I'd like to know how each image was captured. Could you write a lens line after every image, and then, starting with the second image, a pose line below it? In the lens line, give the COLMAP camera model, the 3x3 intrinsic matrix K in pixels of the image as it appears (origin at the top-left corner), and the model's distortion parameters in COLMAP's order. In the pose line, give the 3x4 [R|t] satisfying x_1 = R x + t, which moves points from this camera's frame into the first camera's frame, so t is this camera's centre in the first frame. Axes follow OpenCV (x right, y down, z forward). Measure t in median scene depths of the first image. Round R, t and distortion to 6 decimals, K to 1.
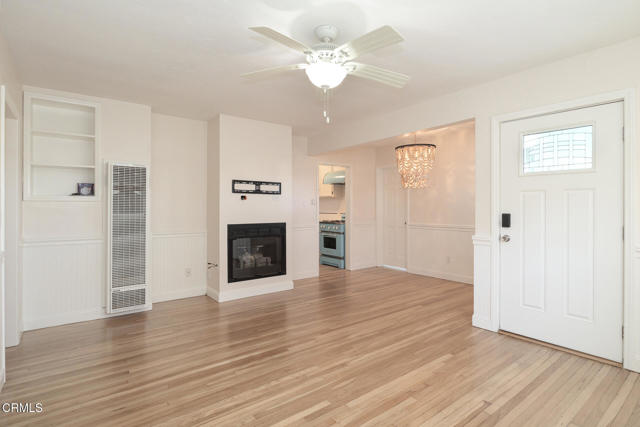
lens RADIAL K [[333.7, 0, 325.7], [0, 333.7, 211.9], [0, 0, 1]] dist [-0.003576, 0.000002]
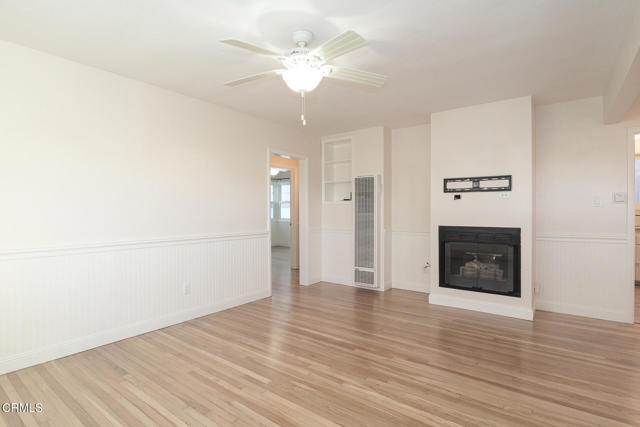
lens RADIAL K [[326.3, 0, 318.2], [0, 326.3, 220.4], [0, 0, 1]] dist [-0.014699, 0.000152]
pose [[0.234645, 0.033558, -0.971502, 0.608587], [-0.006633, 0.999436, 0.032920, -0.007612], [0.972058, -0.001280, 0.234736, 0.500705]]
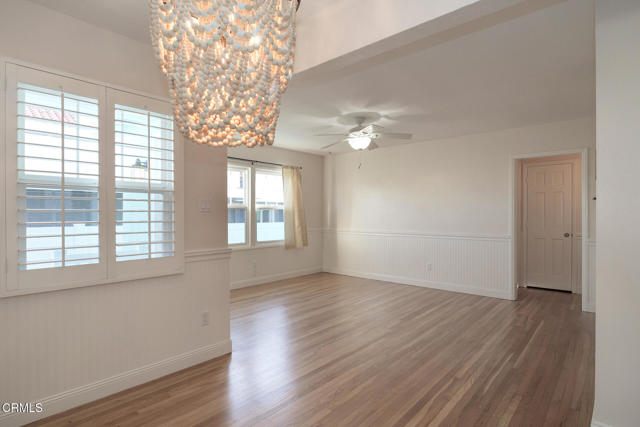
lens RADIAL K [[326.3, 0, 318.2], [0, 326.3, 220.4], [0, 0, 1]] dist [-0.014699, 0.000152]
pose [[-0.988699, 0.003266, -0.149878, 0.308622], [-0.001228, 0.999553, 0.029879, -0.019711], [0.149909, 0.029725, -0.988253, 1.680835]]
